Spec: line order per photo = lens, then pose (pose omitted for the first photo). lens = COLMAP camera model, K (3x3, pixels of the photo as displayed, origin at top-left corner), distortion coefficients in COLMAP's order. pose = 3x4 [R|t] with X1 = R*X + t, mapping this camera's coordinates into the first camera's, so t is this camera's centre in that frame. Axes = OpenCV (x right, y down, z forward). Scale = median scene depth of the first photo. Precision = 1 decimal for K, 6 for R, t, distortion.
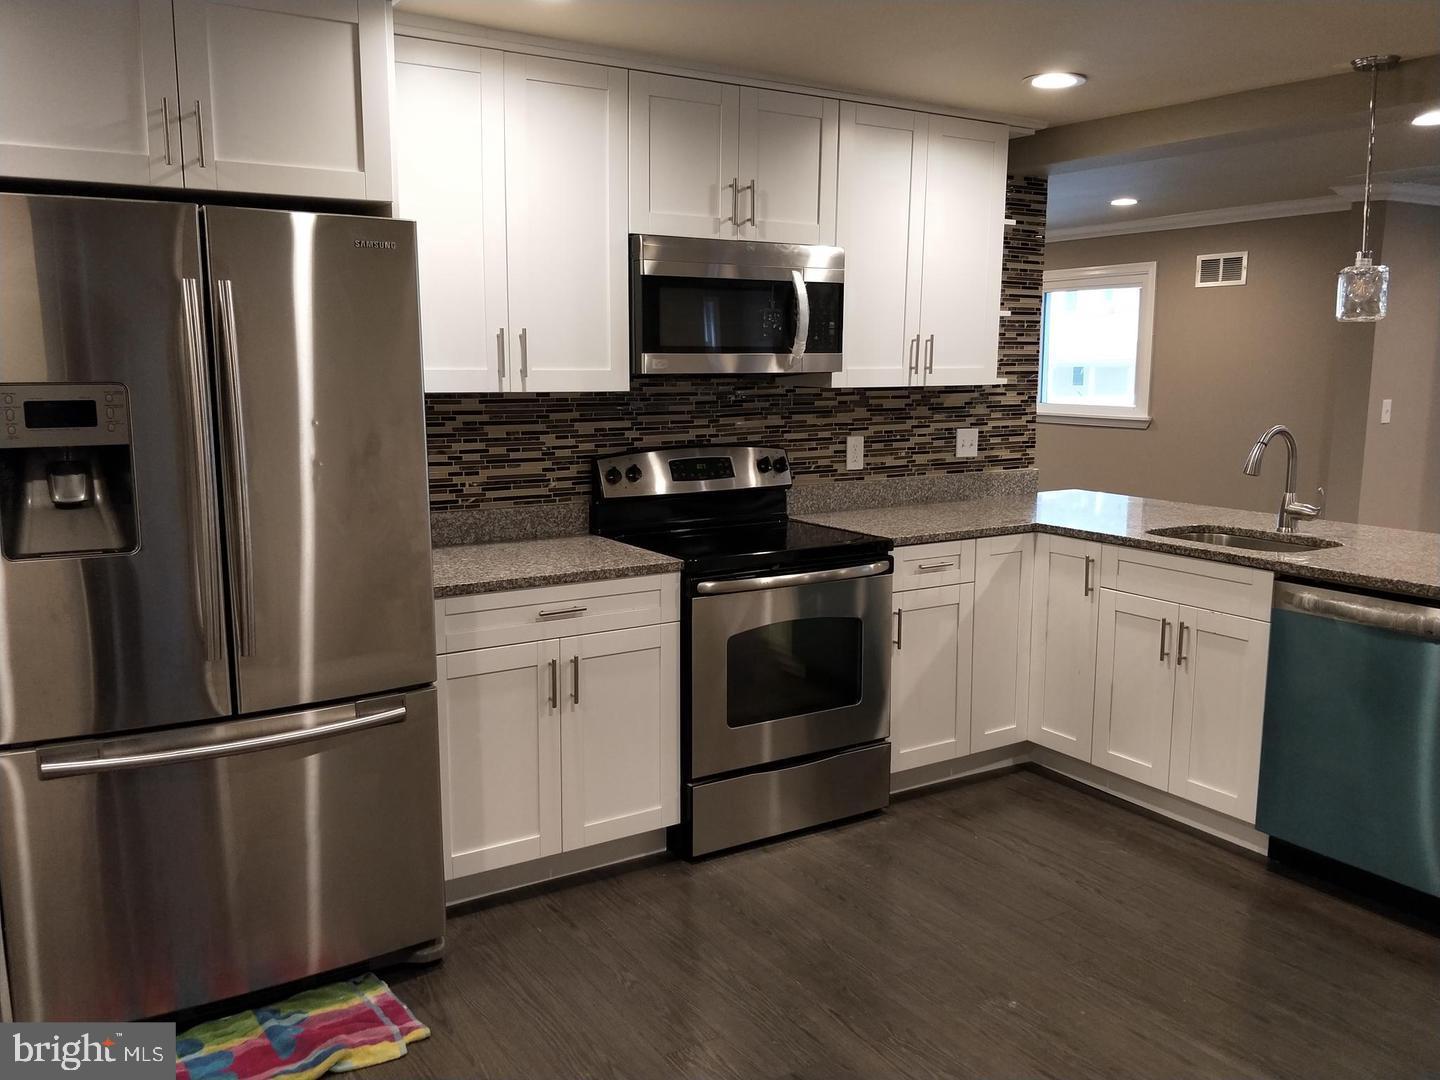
lens RADIAL K [[1188.6, 0, 718.3], [0, 1188.6, 540.6], [0, 0, 1]] dist [0.053417, -0.110307]
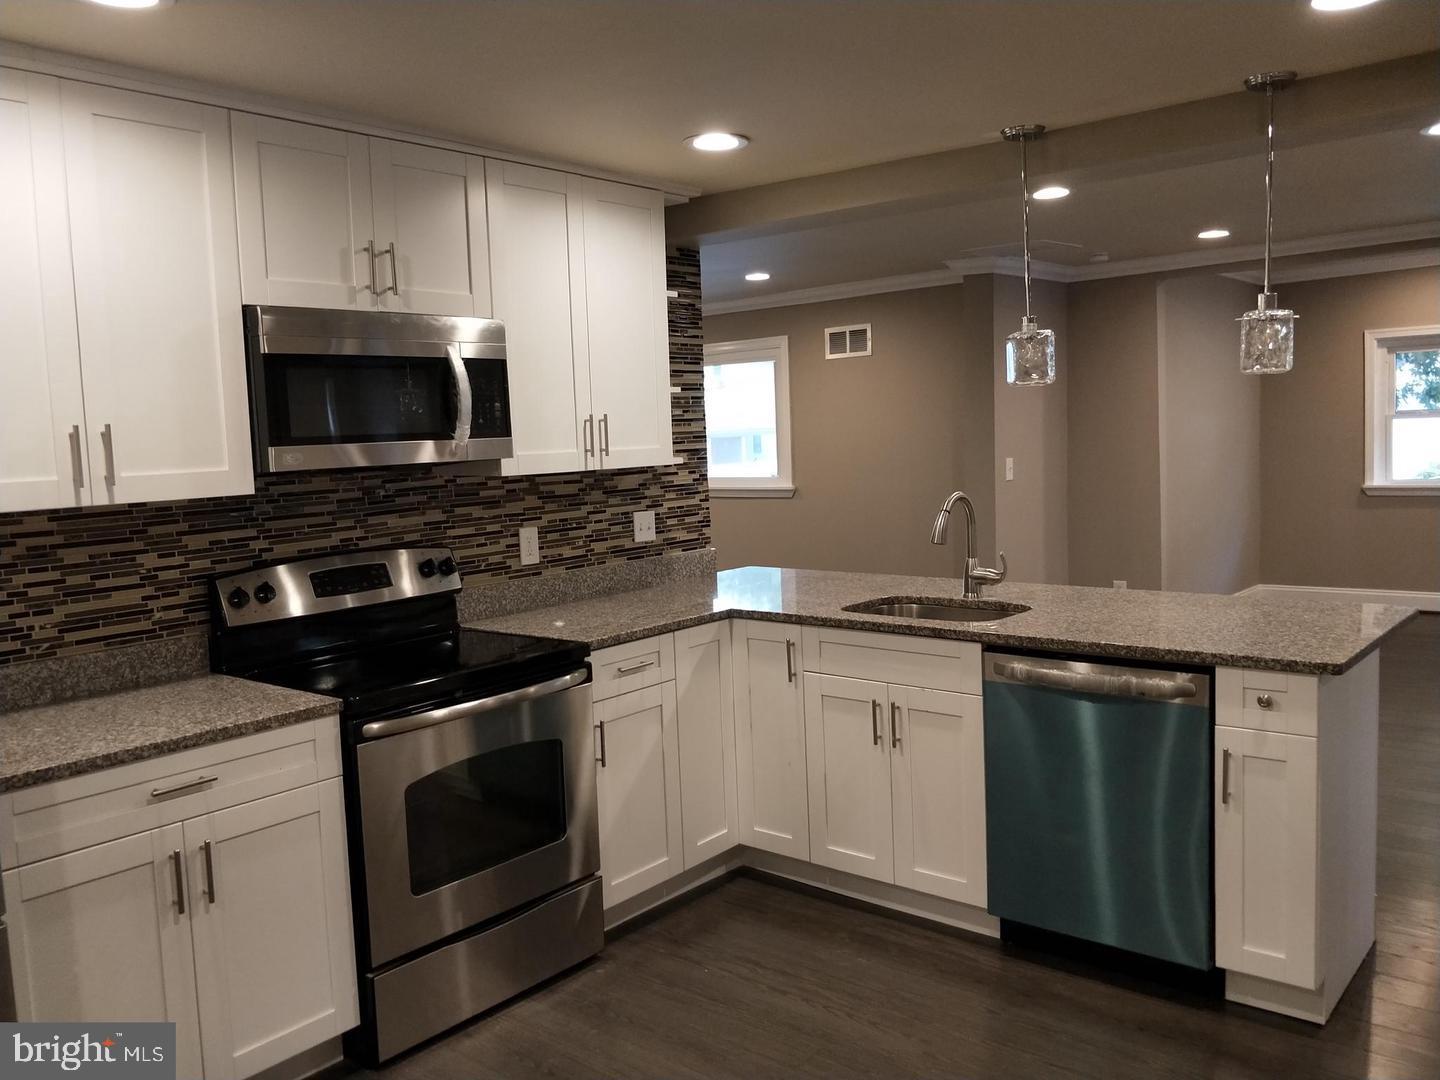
lens RADIAL K [[1188.6, 0, 729.8], [0, 1188.6, 537.0], [0, 0, 1]] dist [0.053417, -0.110307]
pose [[0.947892, -0.067164, 0.311432, -0.022258], [0.087724, 0.994762, -0.052468, -0.023866], [-0.306277, 0.077055, 0.948819, 0.121642]]
